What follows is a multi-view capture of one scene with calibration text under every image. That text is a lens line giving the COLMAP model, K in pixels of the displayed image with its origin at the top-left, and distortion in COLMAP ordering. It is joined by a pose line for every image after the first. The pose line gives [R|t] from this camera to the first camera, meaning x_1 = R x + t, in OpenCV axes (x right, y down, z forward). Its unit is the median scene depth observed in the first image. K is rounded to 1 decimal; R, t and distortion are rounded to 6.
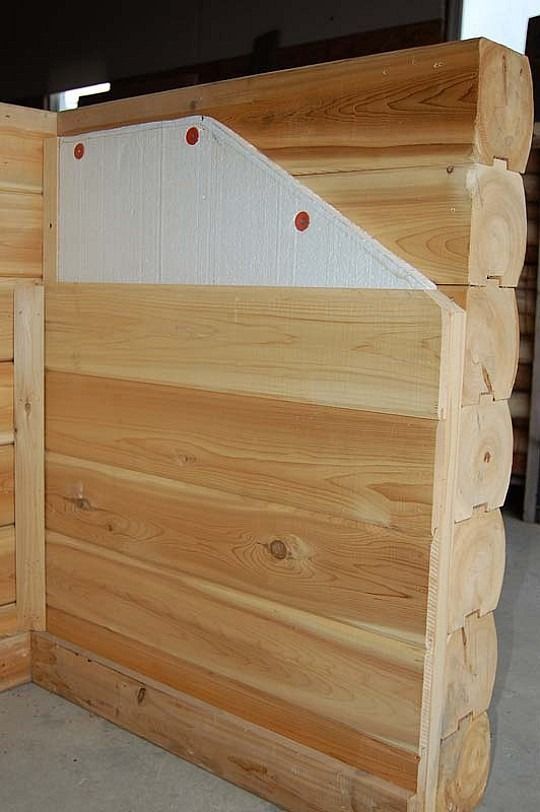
lens RADIAL K [[896.0, 0, 270.0], [0, 896.0, 406.0], [0, 0, 1]] dist [-0.058300, 0.002860]
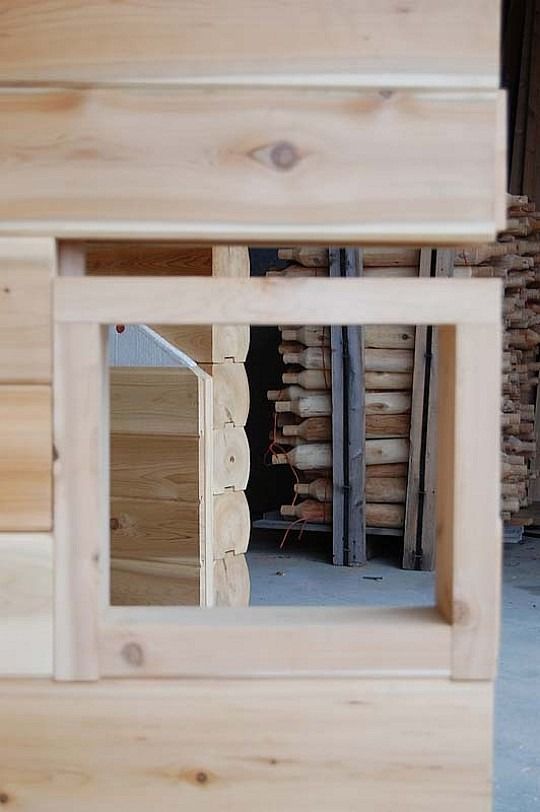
lens RADIAL K [[1483.2, 0, 270.0], [0, 1483.2, 406.0], [0, 0, 1]] dist [-0.007965, 0.049671]
pose [[0.988149, -0.038562, 0.148574, -0.115964], [0.049814, 0.996104, -0.072766, 0.175209], [-0.145190, 0.079304, 0.986220, -1.962849]]
